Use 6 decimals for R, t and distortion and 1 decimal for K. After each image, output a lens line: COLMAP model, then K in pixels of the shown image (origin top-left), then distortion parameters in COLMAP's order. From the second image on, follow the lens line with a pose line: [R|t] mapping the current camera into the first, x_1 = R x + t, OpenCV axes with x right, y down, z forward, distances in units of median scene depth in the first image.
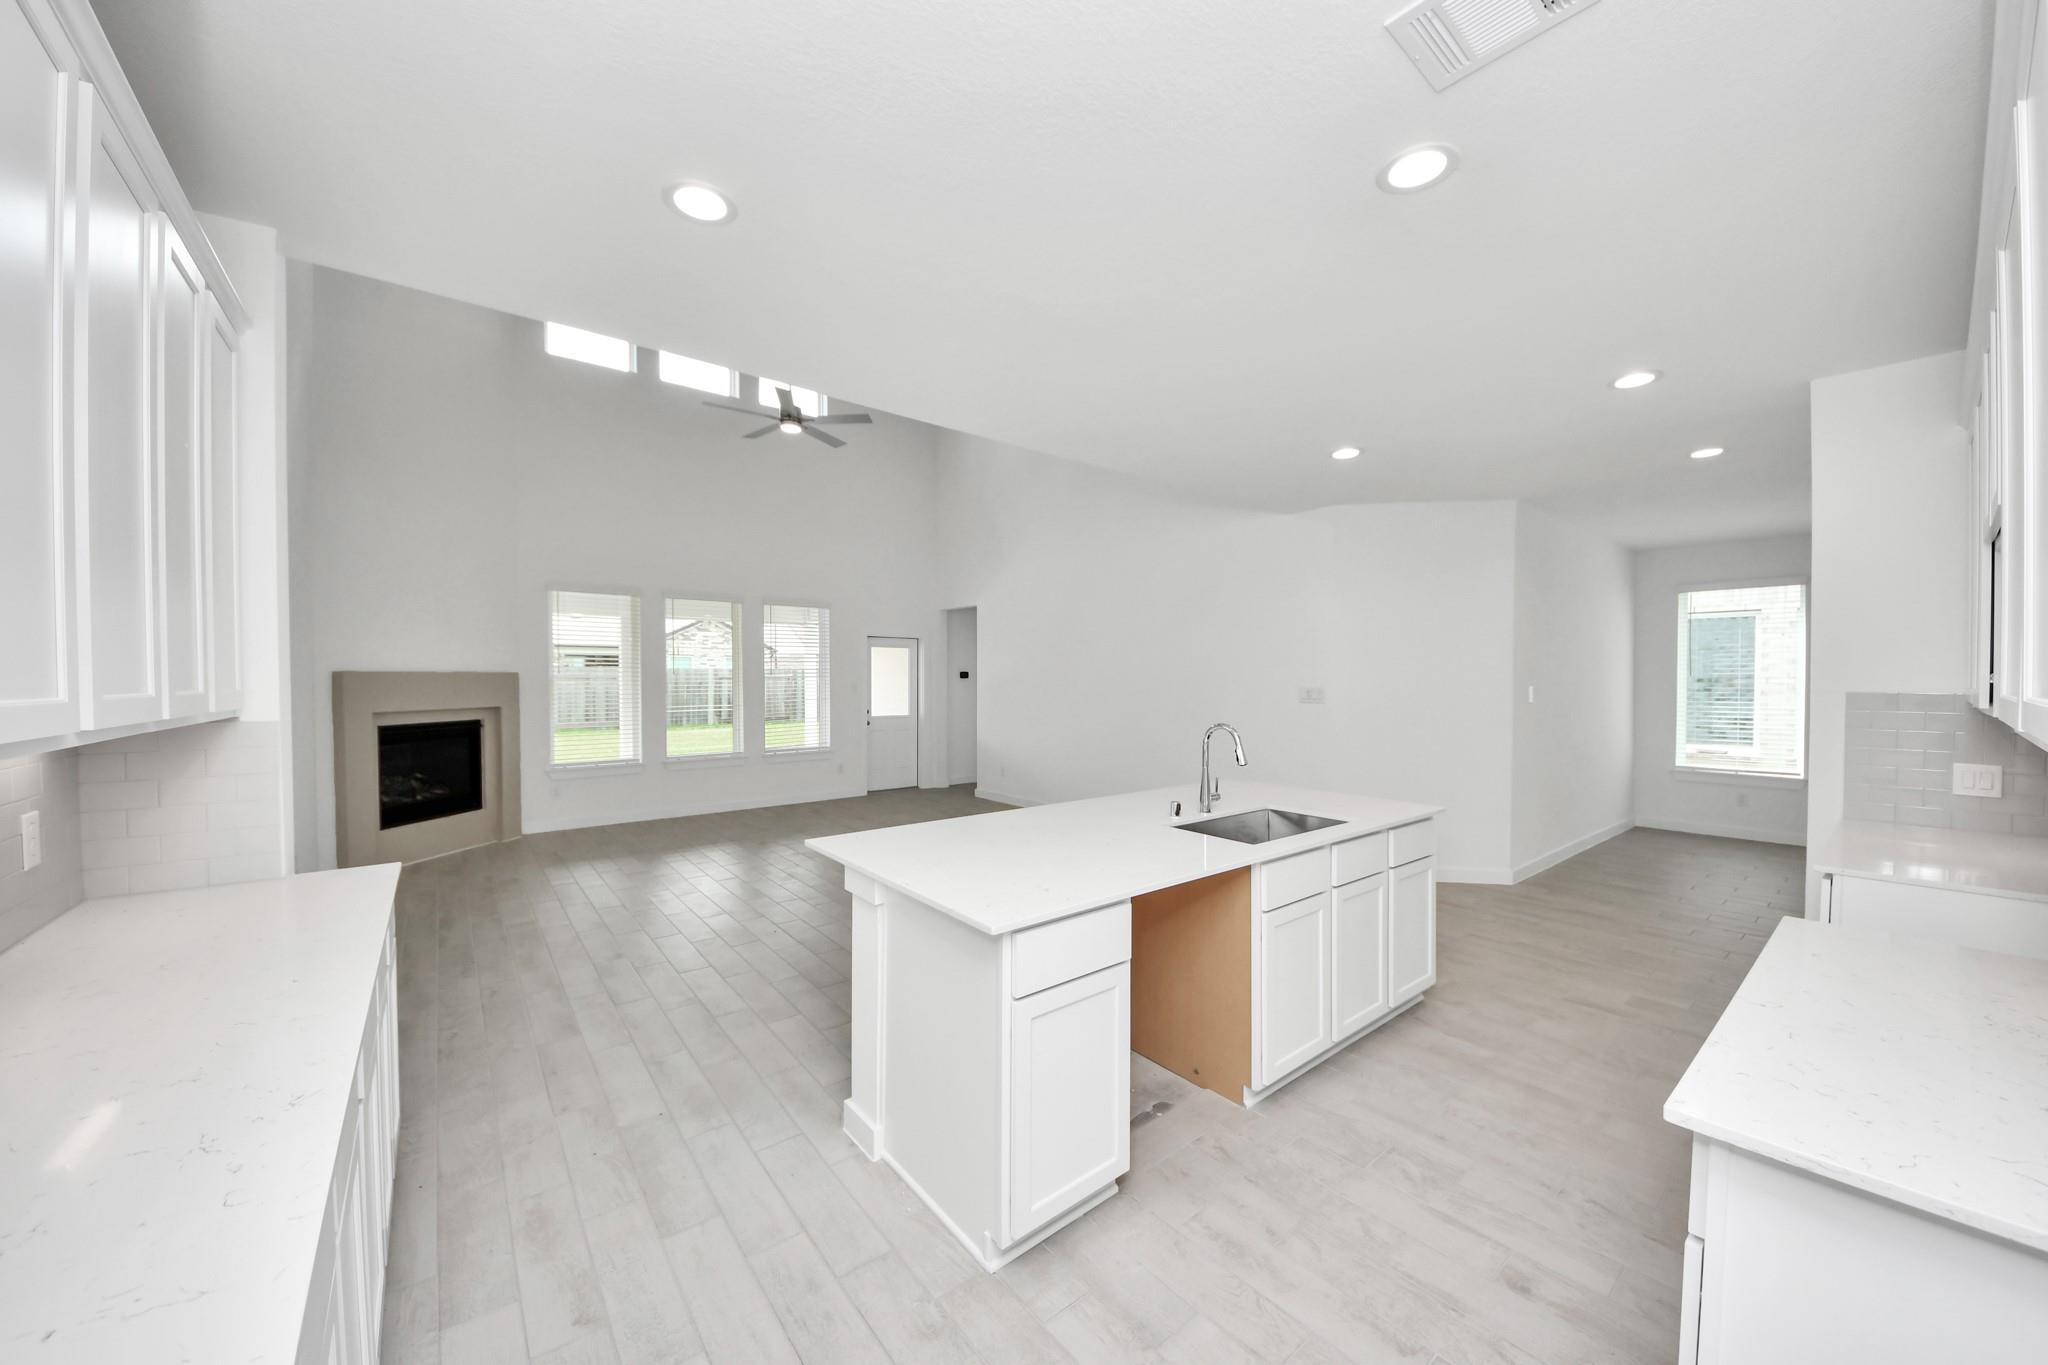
lens RADIAL K [[726.6, 0, 1026.5], [0, 726.6, 686.9], [0, 0, 1]] dist [0.011398, -0.011133]
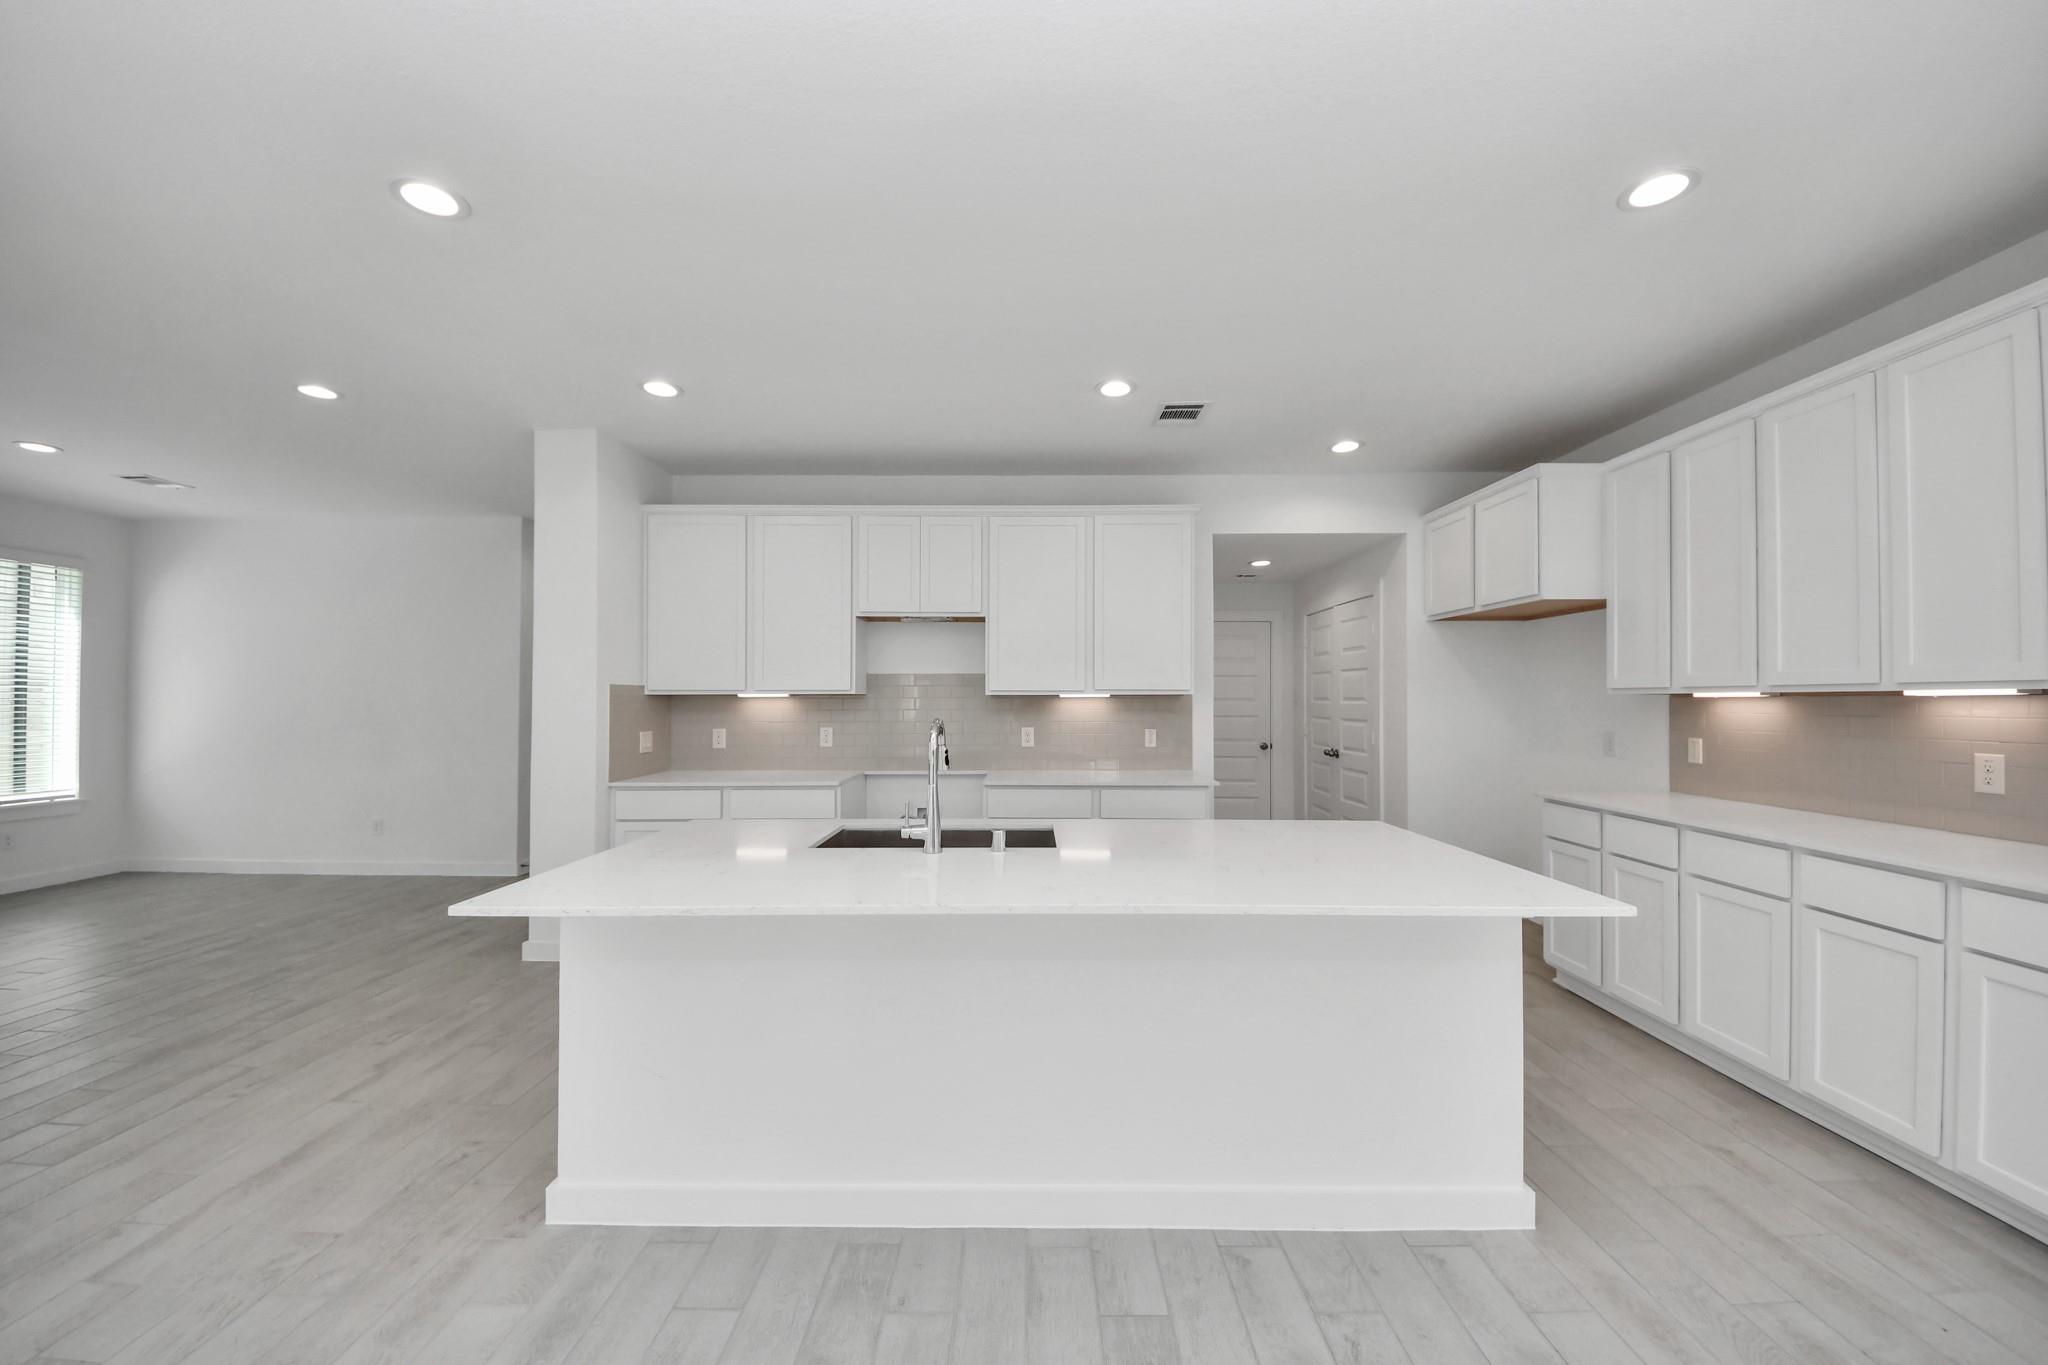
lens RADIAL K [[726.6, 0, 1026.5], [0, 726.6, 686.9], [0, 0, 1]] dist [0.011398, -0.011133]
pose [[-0.777738, 0.010336, 0.628504, -0.117294], [0.008865, 0.999946, -0.005474, 0.011228], [-0.628526, 0.001314, -0.777787, 0.706167]]
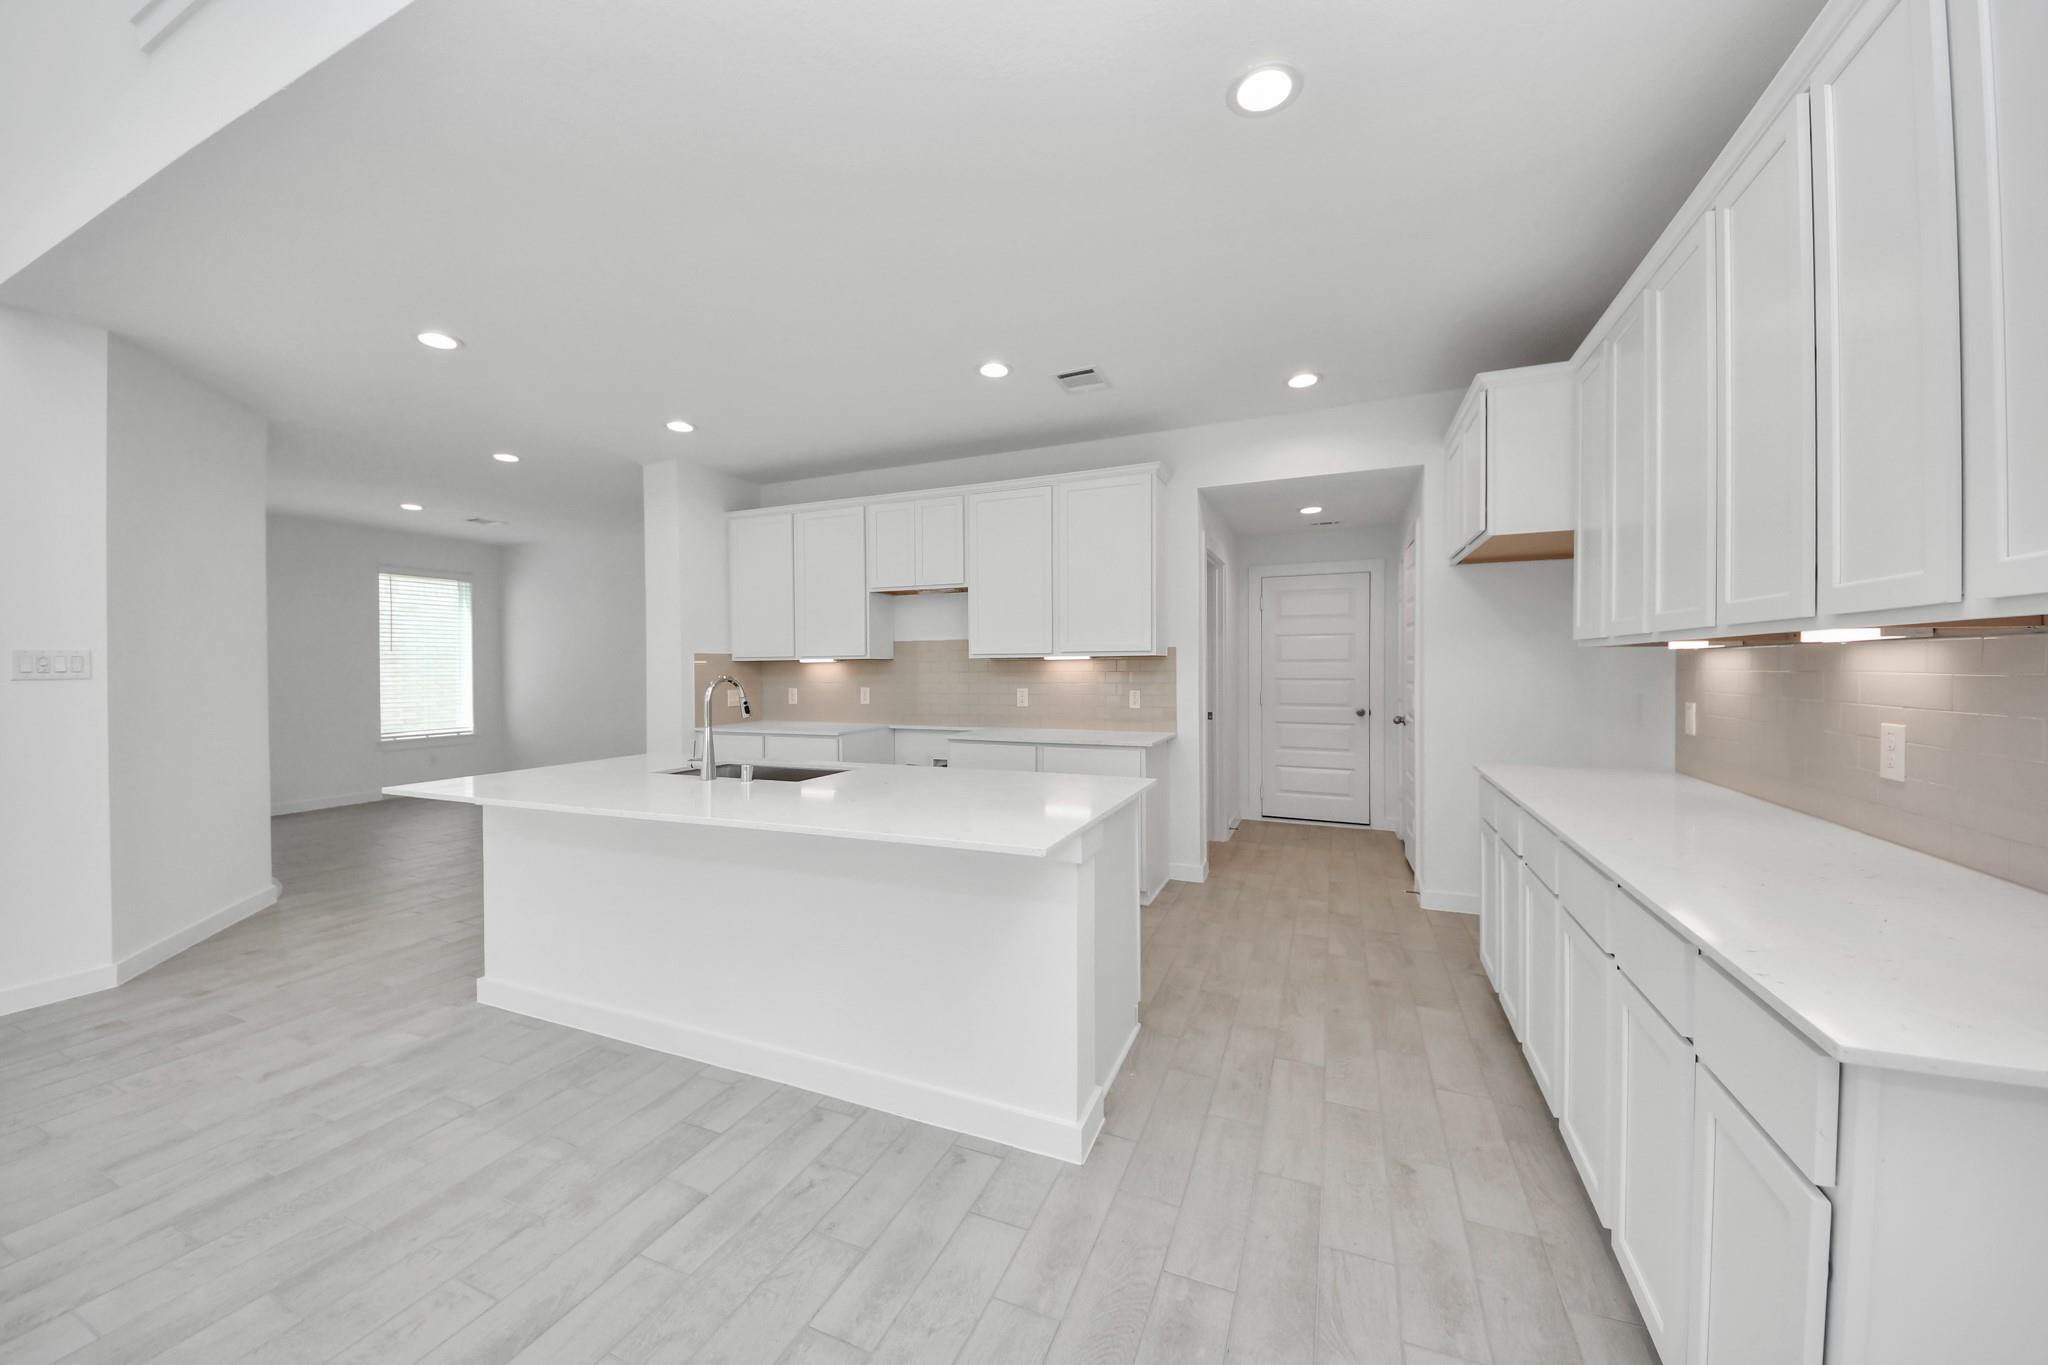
lens RADIAL K [[732.8, 0, 1027.3], [0, 732.8, 670.4], [0, 0, 1]] dist [0.012195, -0.010540]
pose [[-0.477764, -0.001522, 0.878487, -0.339743], [0.020866, 0.999697, 0.013080, 0.018196], [-0.878240, 0.024580, -0.477588, 0.519462]]
